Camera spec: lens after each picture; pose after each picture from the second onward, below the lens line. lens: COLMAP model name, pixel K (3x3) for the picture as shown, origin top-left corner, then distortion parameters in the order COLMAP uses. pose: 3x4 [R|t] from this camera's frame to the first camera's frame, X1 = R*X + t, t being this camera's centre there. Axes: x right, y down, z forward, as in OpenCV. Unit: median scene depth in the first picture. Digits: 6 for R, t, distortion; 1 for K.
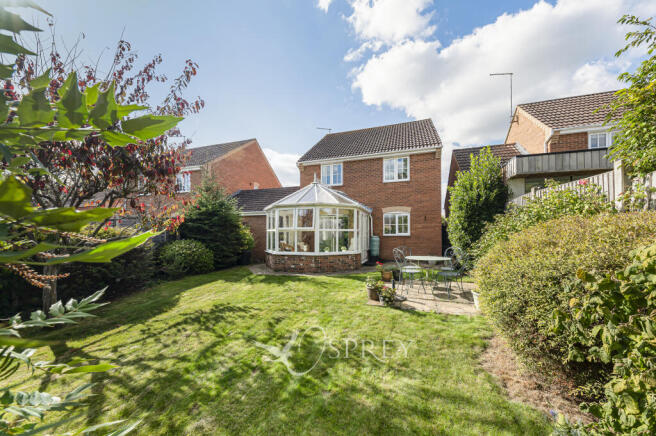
lens RADIAL K [[228.1, 0, 327.8], [0, 228.1, 232.9], [0, 0, 1]] dist [-0.000051, -0.000099]
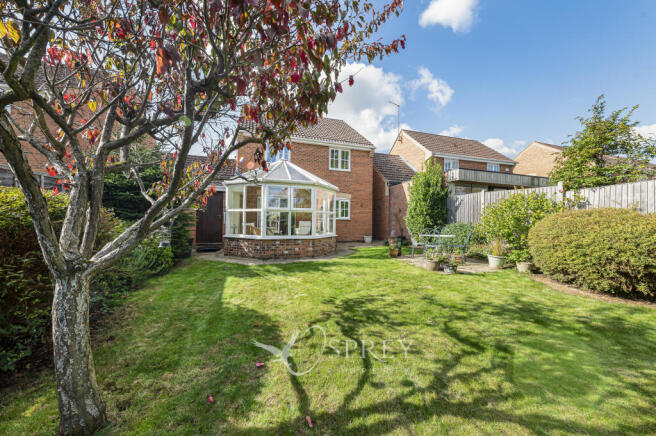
lens RADIAL K [[223.3, 0, 328.0], [0, 223.3, 218.0], [0, 0, 1]] dist [-0.000050, -0.000041]
pose [[0.805354, 0.018885, 0.592493, -1.053441], [-0.019630, 0.999794, -0.005186, 0.034759], [-0.592469, -0.007454, 0.805559, 0.422929]]
